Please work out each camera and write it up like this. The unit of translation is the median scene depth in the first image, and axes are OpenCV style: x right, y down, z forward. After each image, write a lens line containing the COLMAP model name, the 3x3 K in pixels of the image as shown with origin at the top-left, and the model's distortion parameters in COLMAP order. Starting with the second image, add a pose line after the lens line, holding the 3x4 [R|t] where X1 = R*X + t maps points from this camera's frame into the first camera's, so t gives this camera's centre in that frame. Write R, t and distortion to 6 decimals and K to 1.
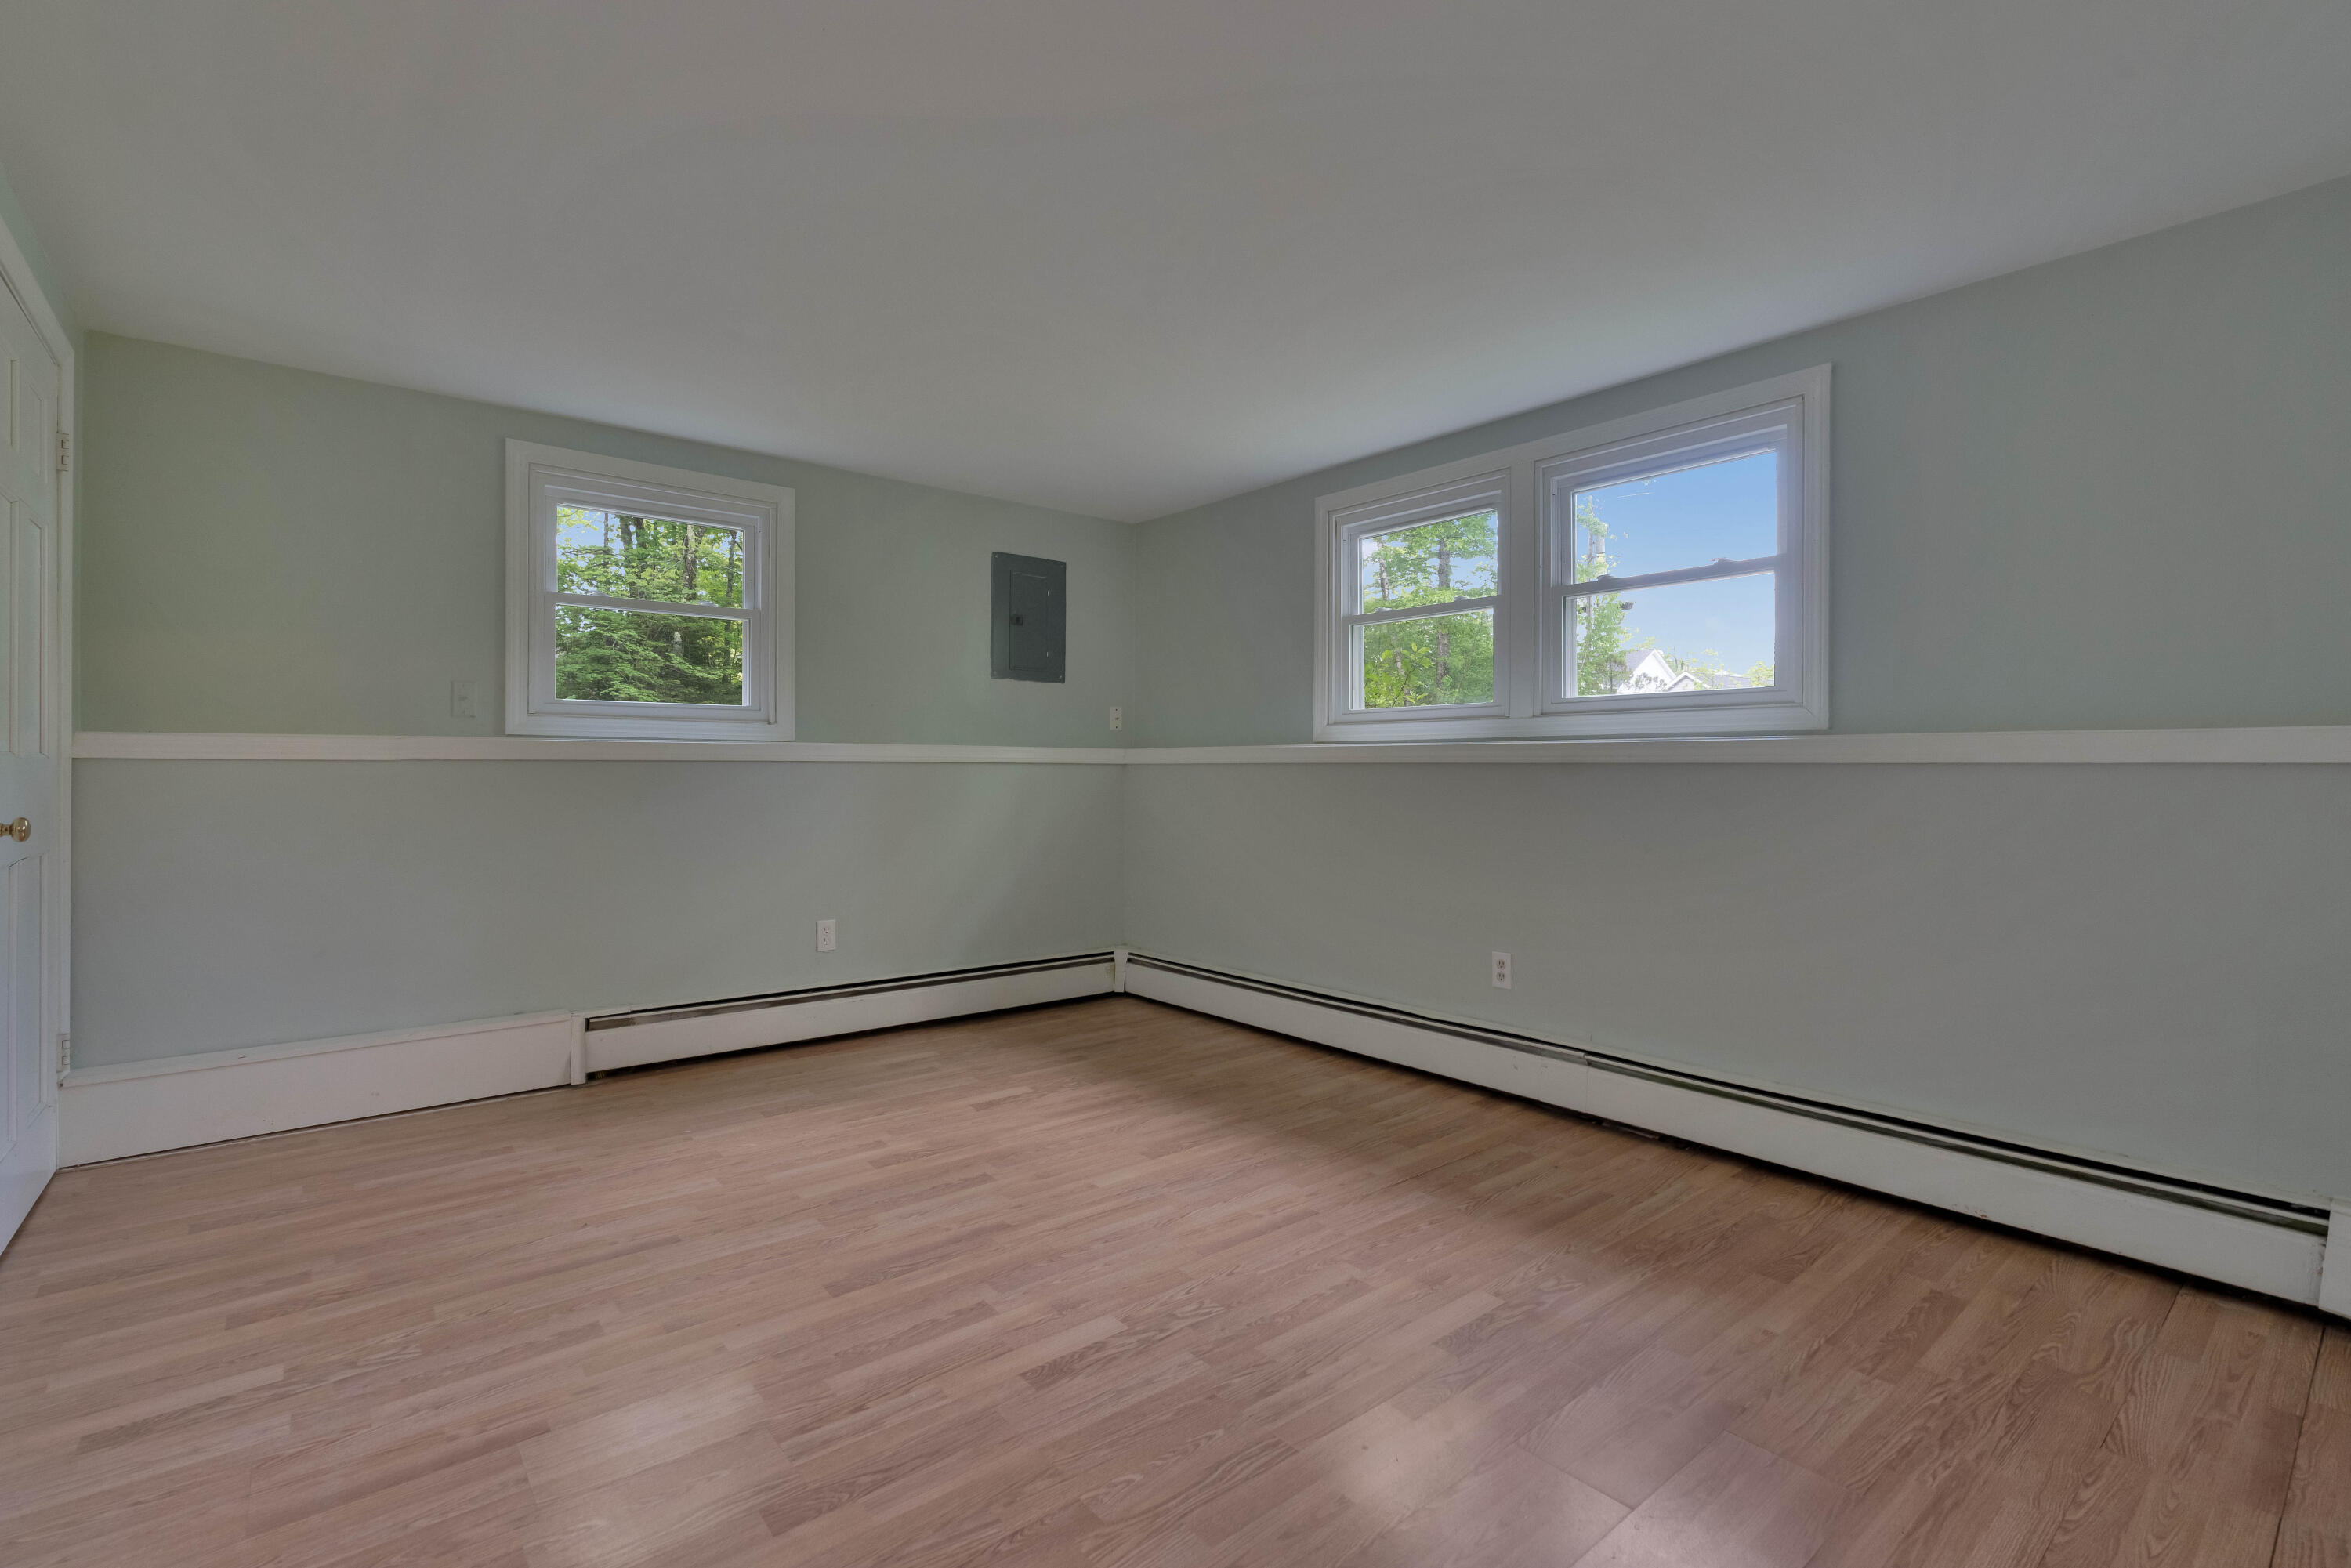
lens RADIAL K [[1058.1, 0, 1167.5], [0, 1058.1, 776.4], [0, 0, 1]] dist [-0.003256, 0.000193]
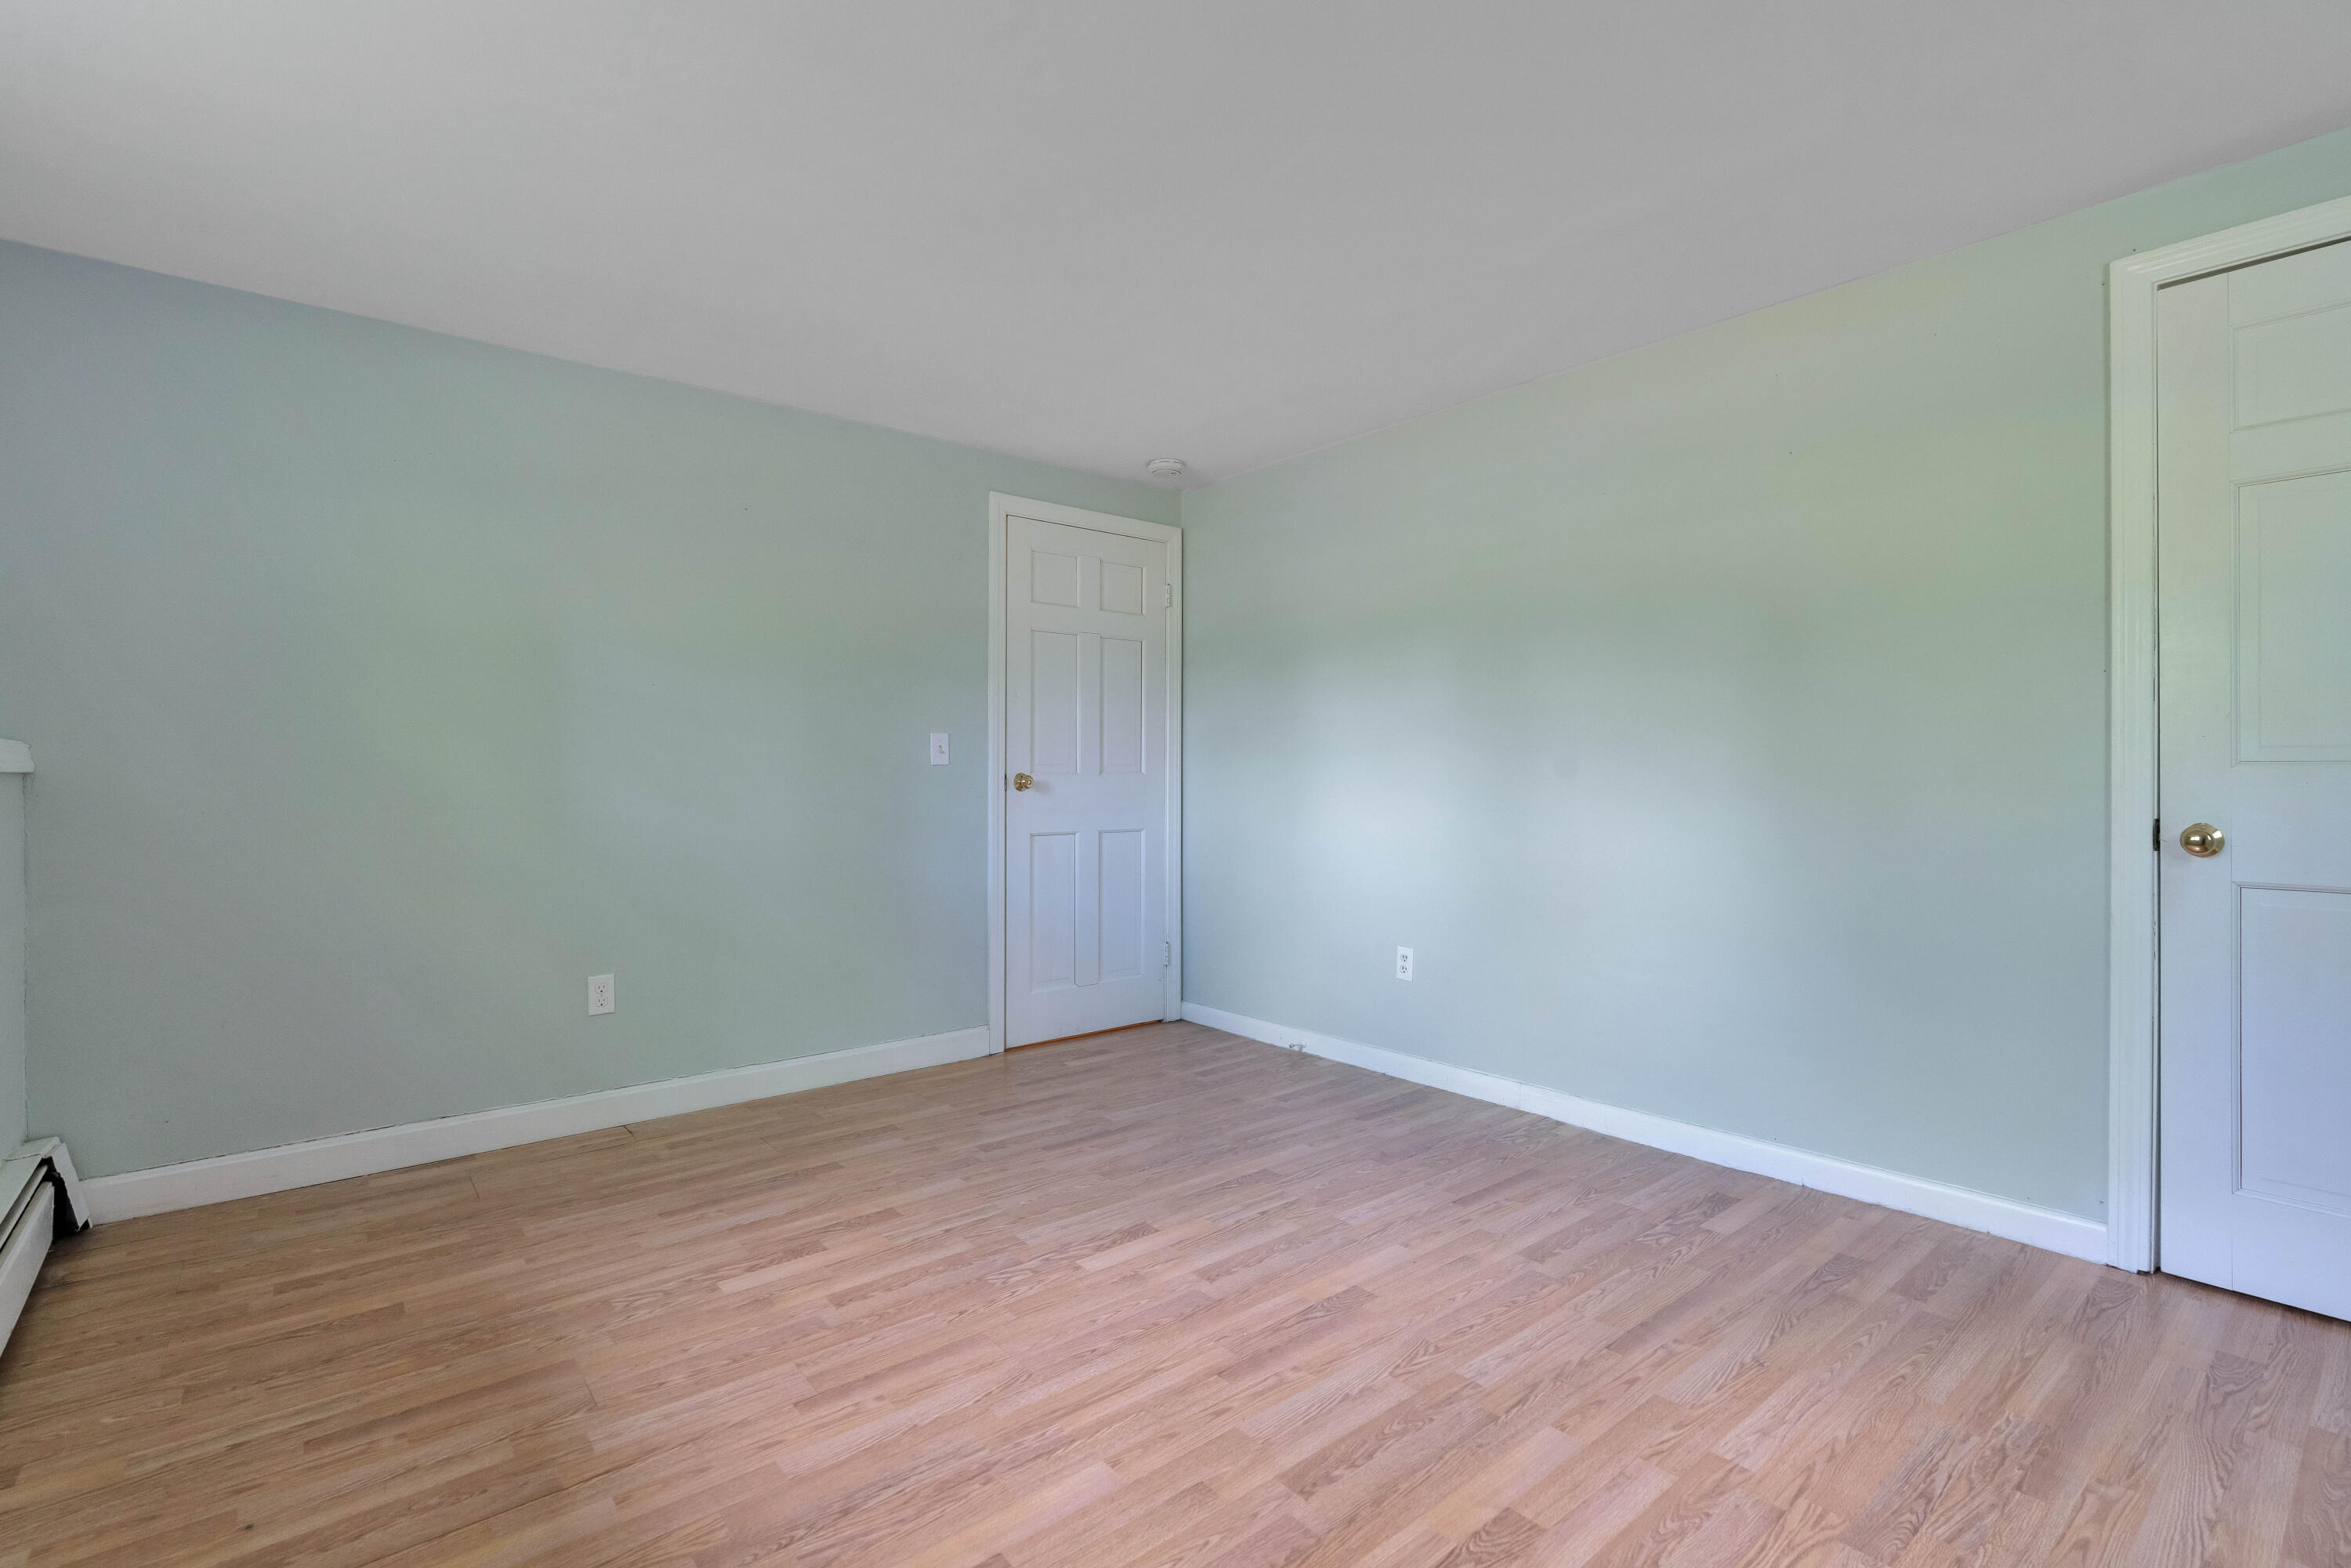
lens RADIAL K [[1058.1, 0, 1176.1], [0, 1058.1, 775.6], [0, 0, 1]] dist [-0.003256, 0.000193]
pose [[-0.999926, -0.000200, -0.012174, -0.120782], [-0.000332, 0.999941, 0.010857, -0.021253], [0.012171, 0.010860, -0.999867, 1.956938]]
